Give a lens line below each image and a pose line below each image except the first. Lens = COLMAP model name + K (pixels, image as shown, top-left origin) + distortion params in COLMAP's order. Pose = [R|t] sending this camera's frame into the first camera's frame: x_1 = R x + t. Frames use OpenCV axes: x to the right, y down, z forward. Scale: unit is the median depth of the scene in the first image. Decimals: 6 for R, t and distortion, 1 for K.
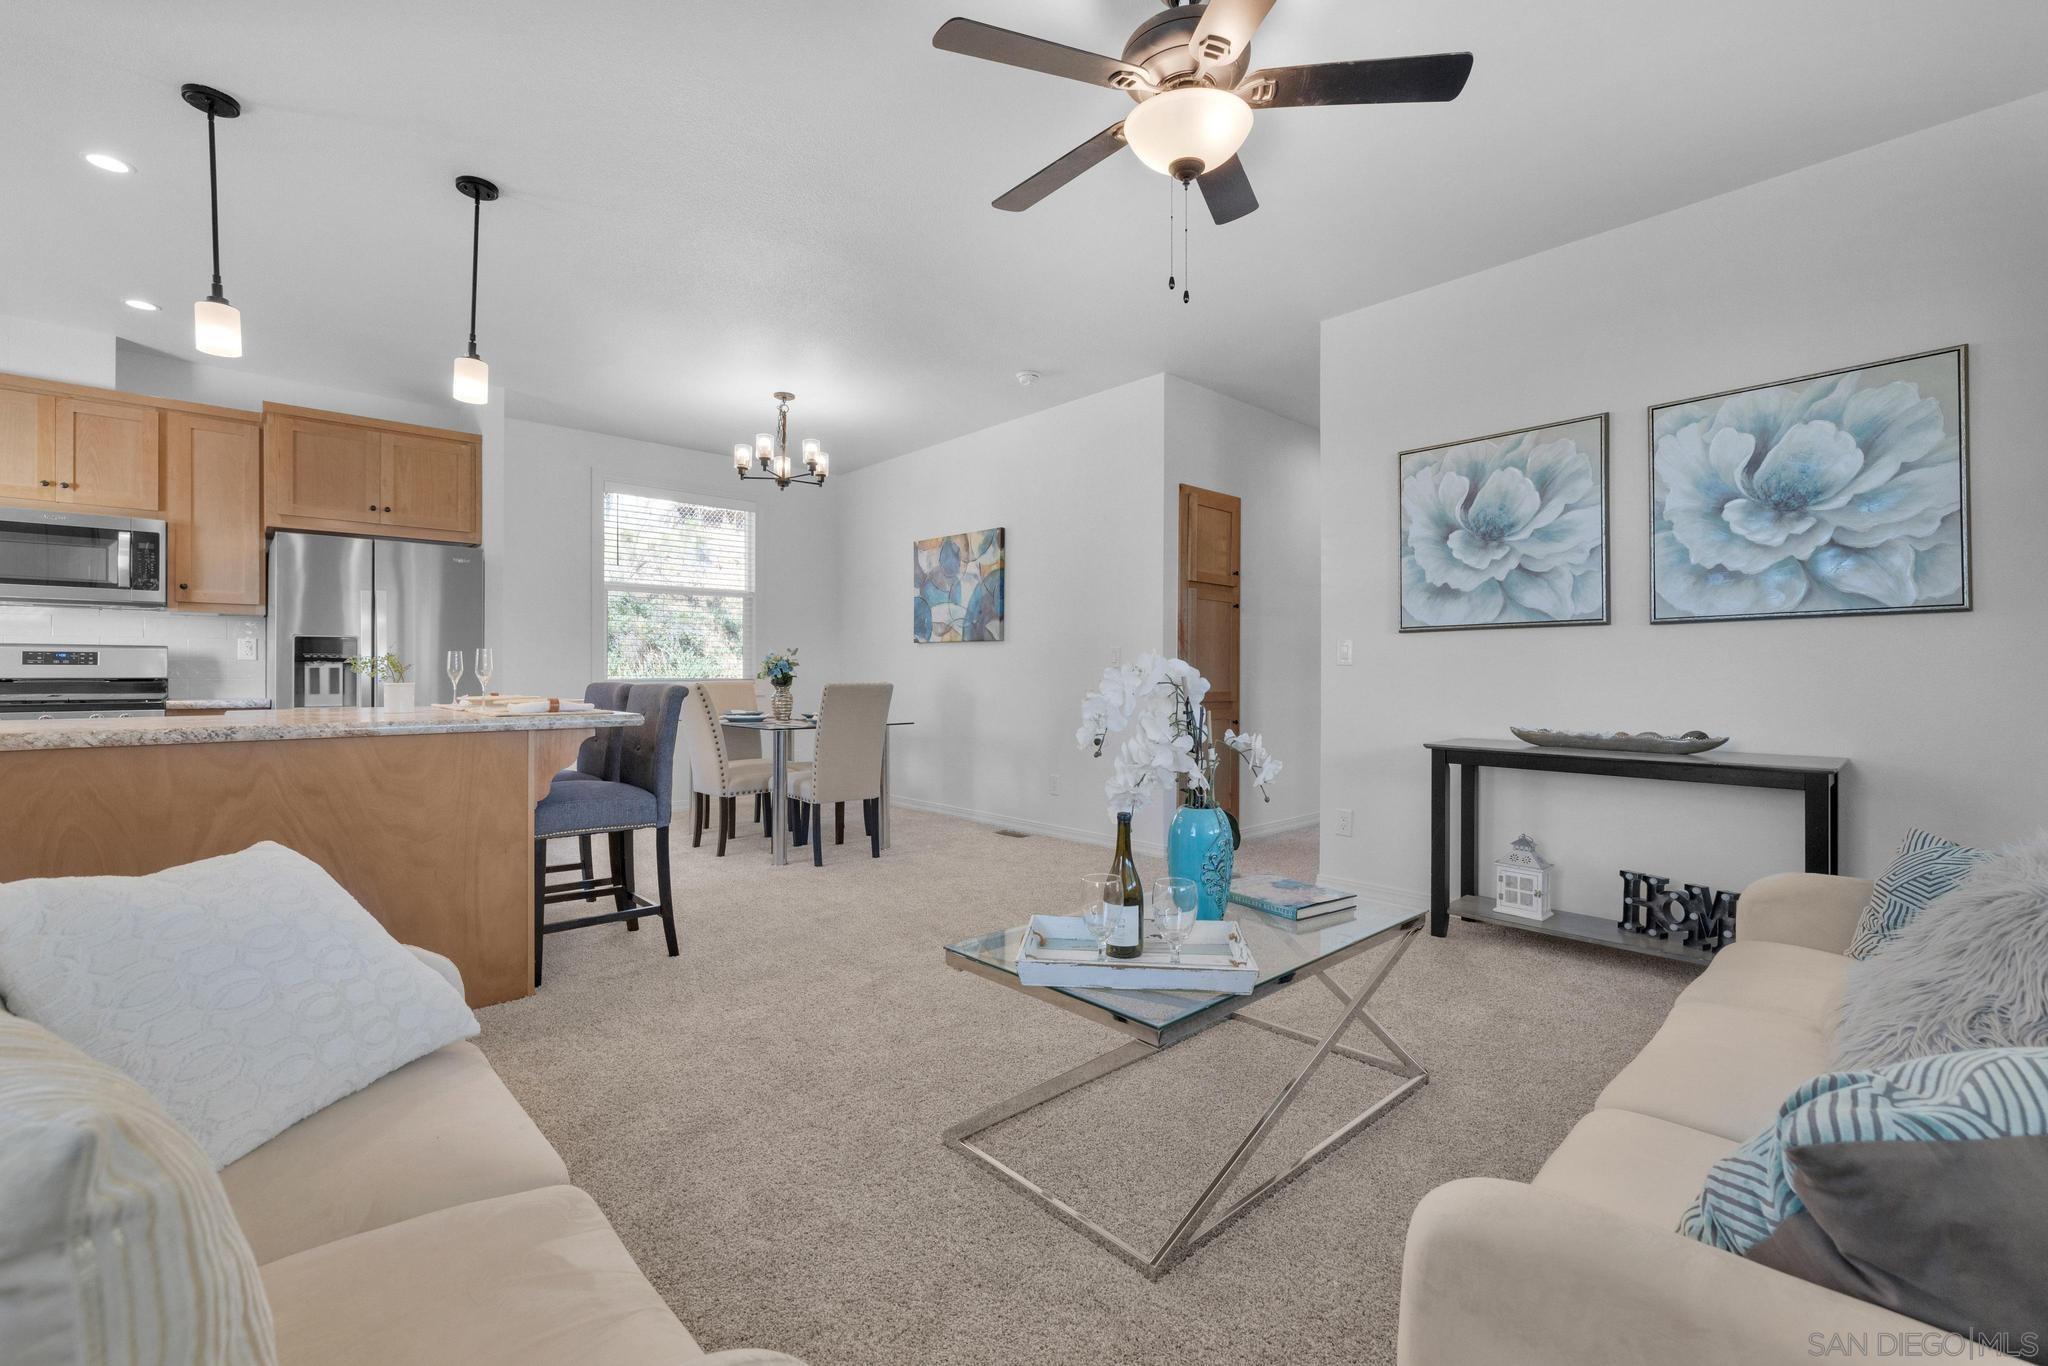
lens RADIAL K [[874.0, 0, 1033.3], [0, 874.0, 672.9], [0, 0, 1]] dist [-0.001284, -0.000188]
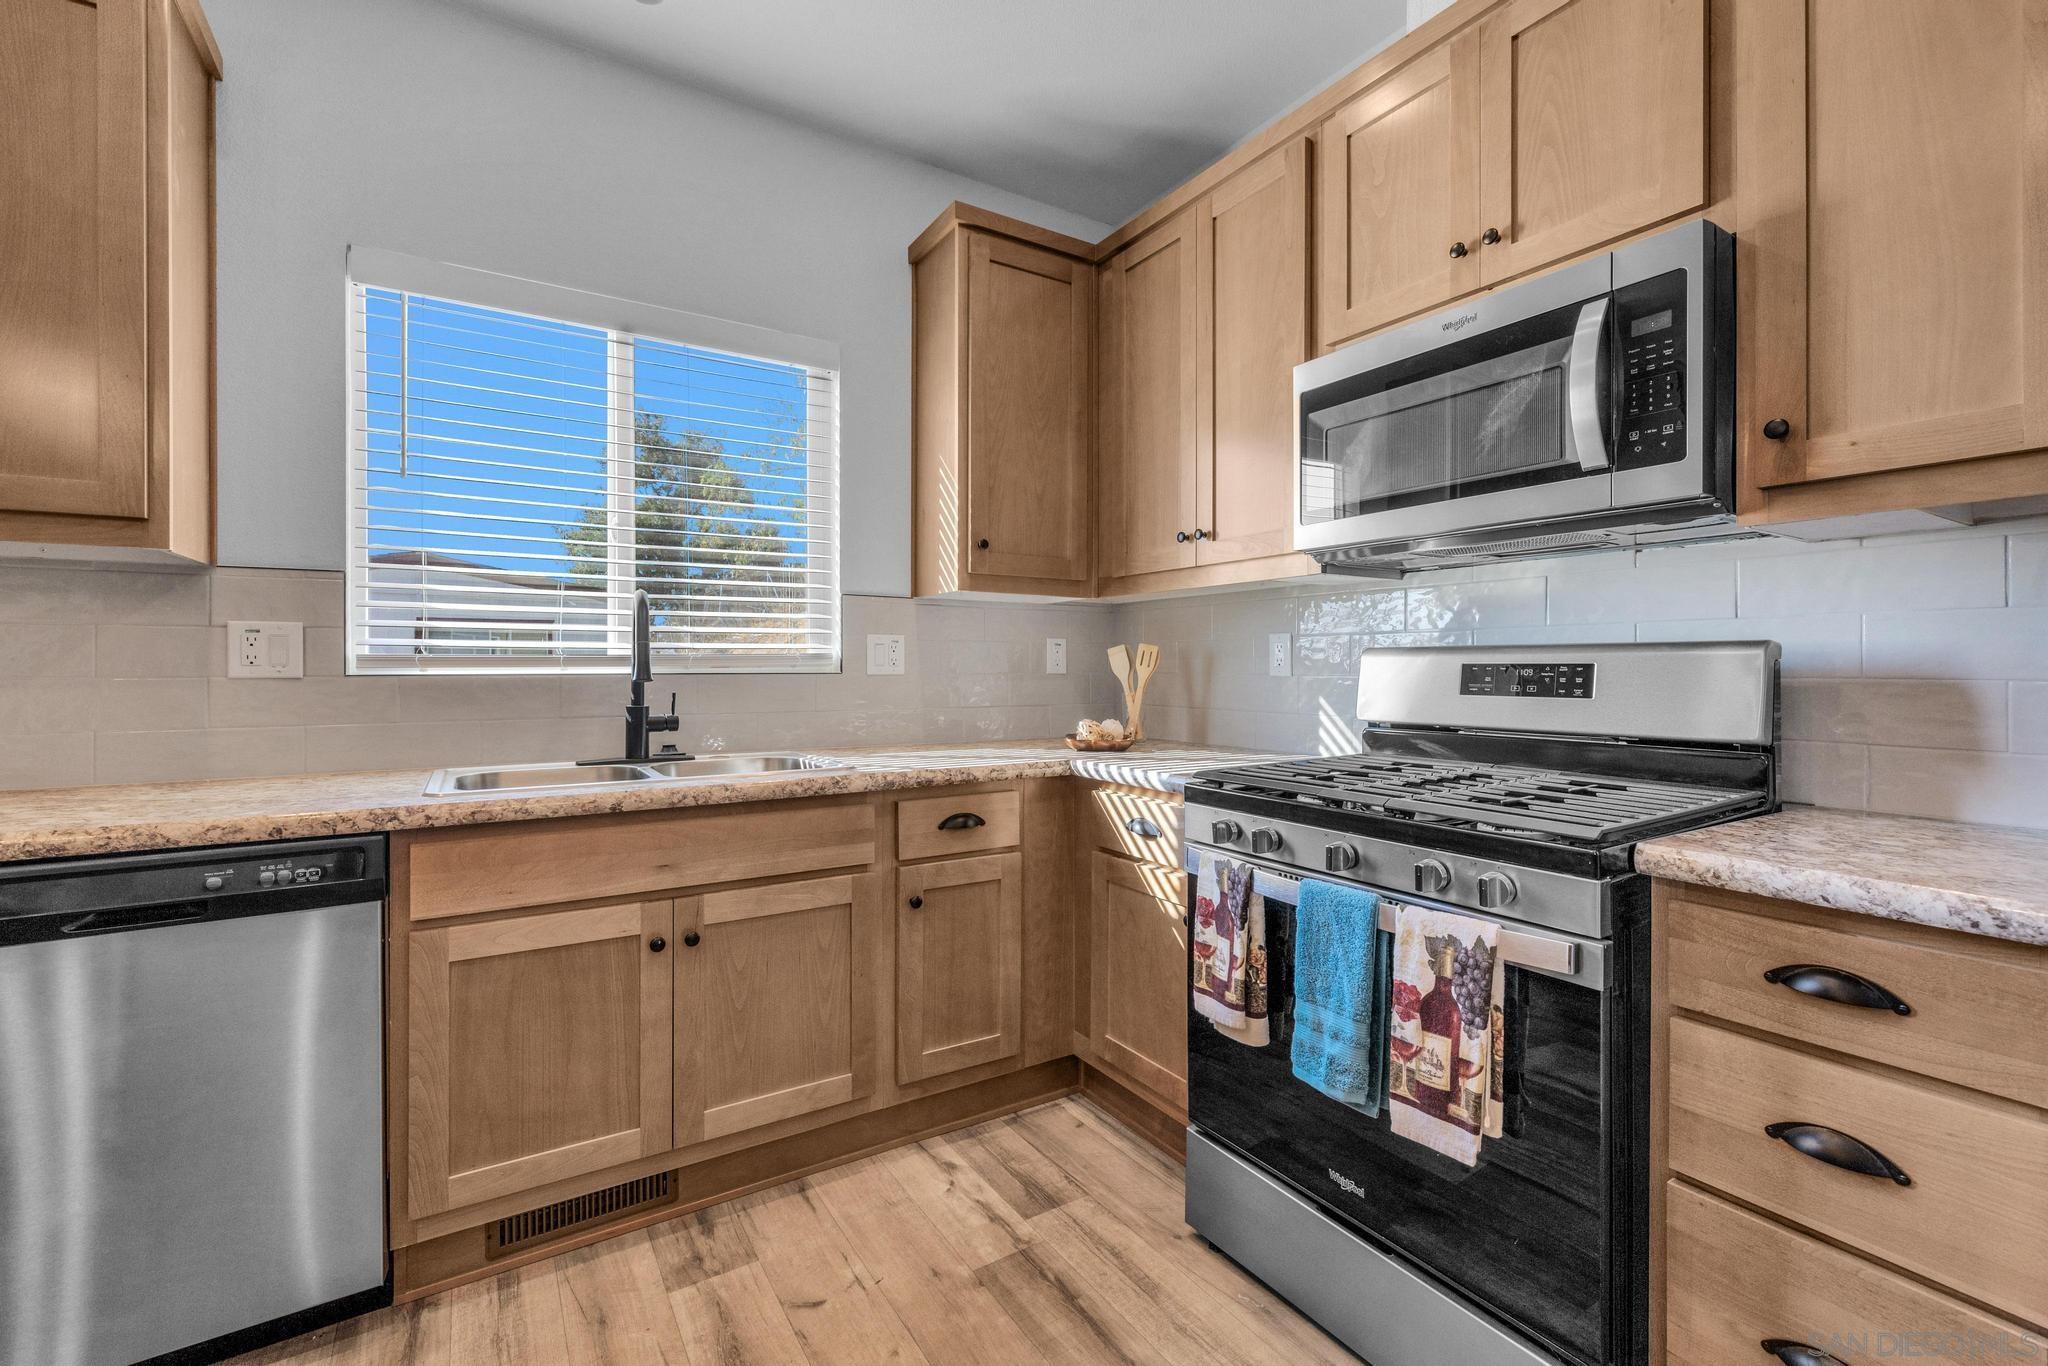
lens RADIAL K [[860.2, 0, 1033.9], [0, 860.2, 668.1], [0, 0, 1]] dist [-0.000502, -0.000025]
pose [[-0.178275, 0.000254, -0.983981, -0.665907], [0.001554, 0.999999, -0.000024, -0.022141], [0.983979, -0.001533, -0.178275, 0.829394]]
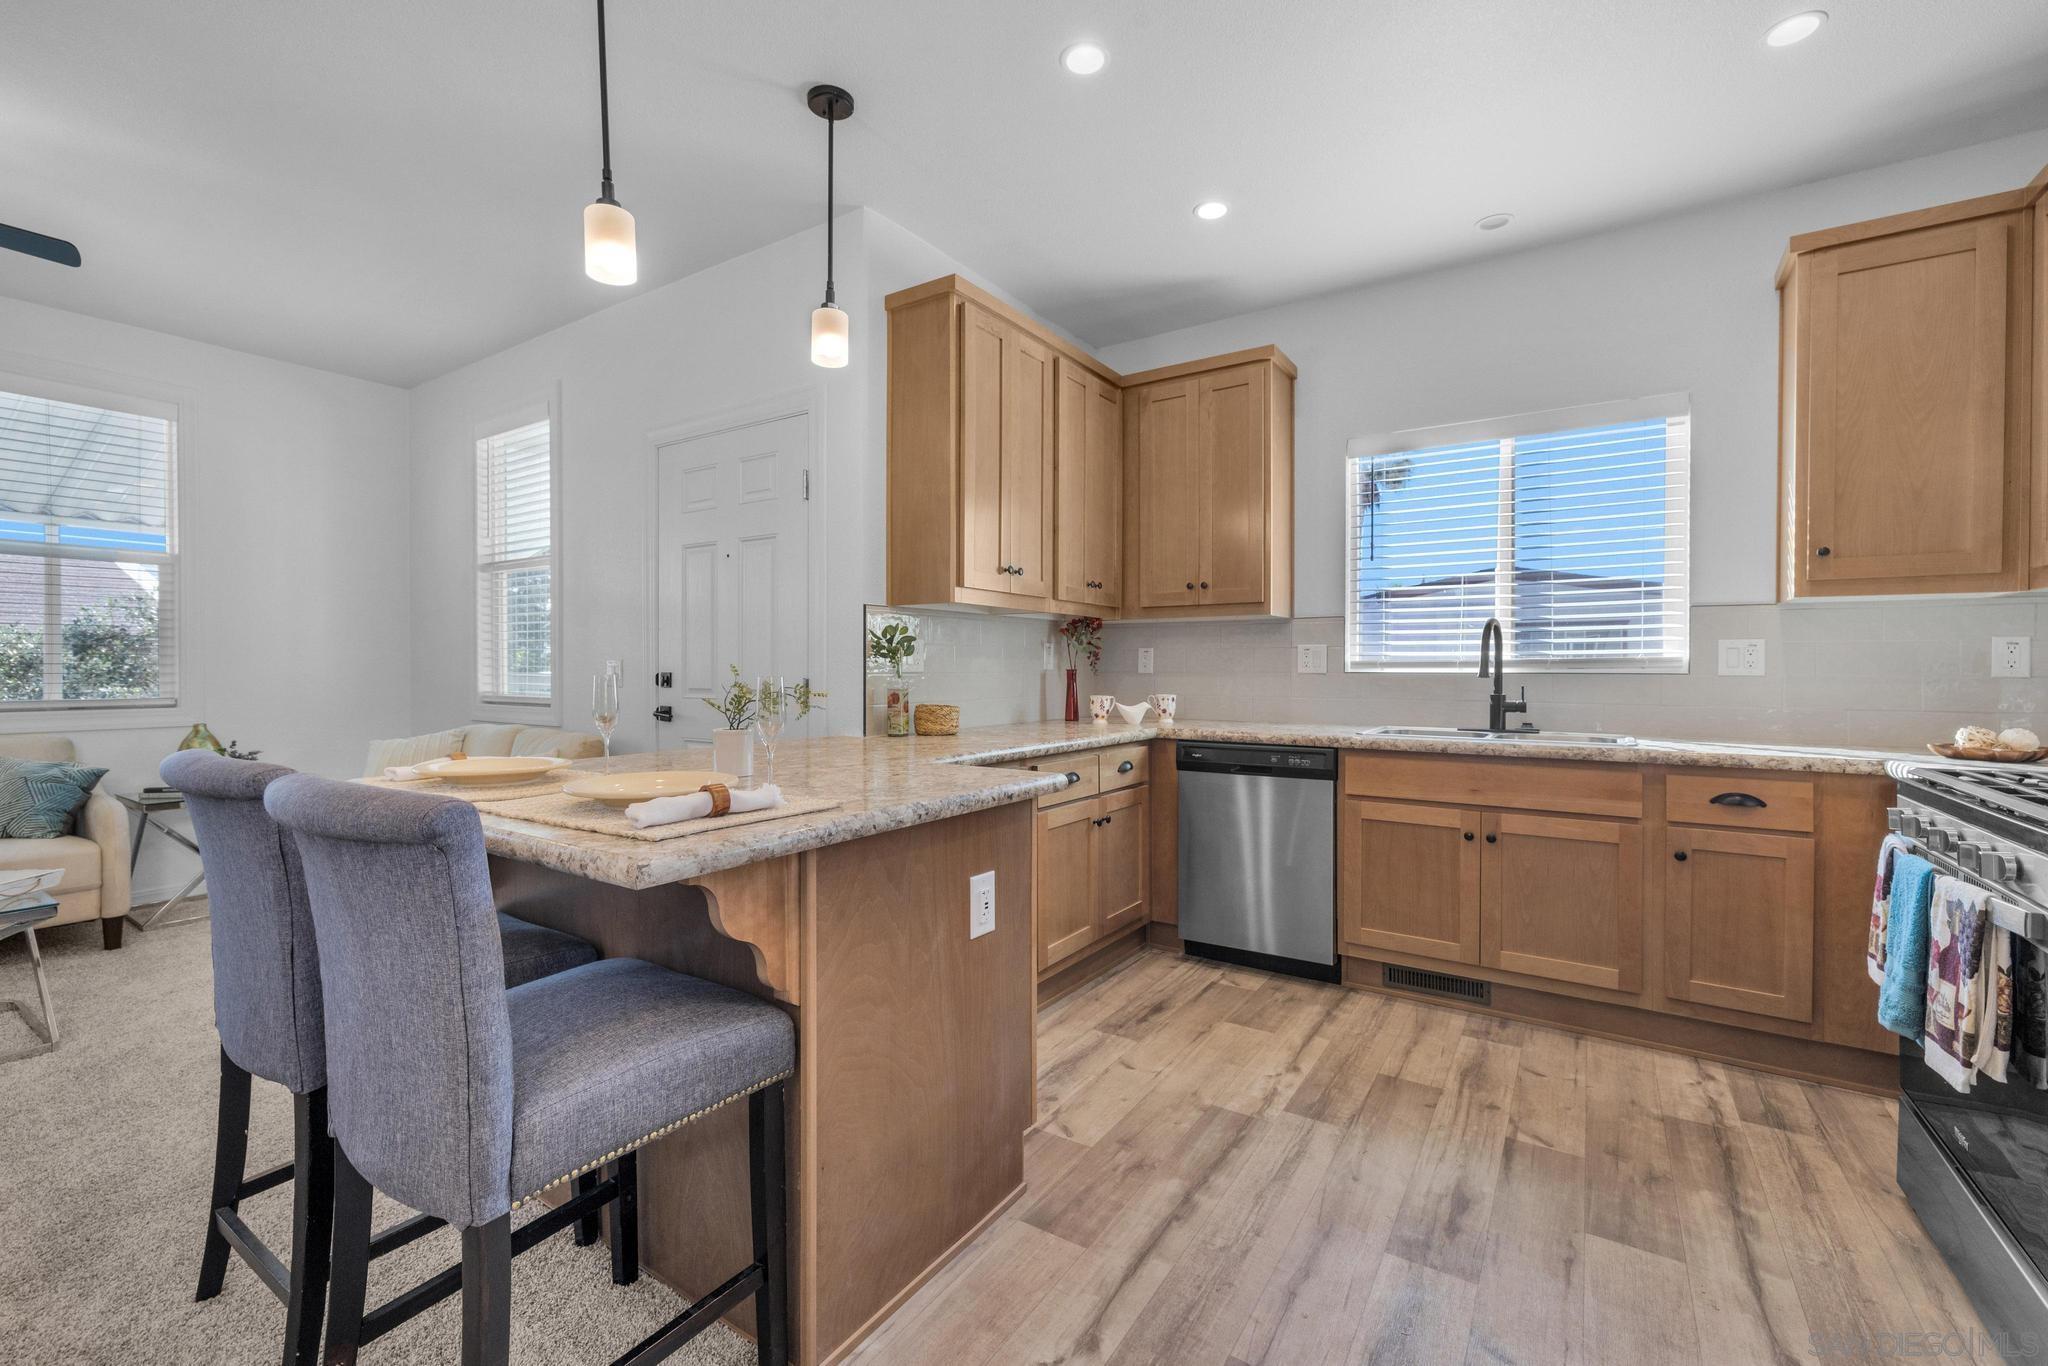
lens RADIAL K [[874.0, 0, 1033.3], [0, 874.0, 672.9], [0, 0, 1]] dist [-0.001284, -0.000188]
pose [[-0.969523, 0.000127, -0.244999, -0.541756], [-0.001433, 0.999980, 0.006187, -0.023276], [0.244995, 0.006349, -0.969503, 1.145626]]
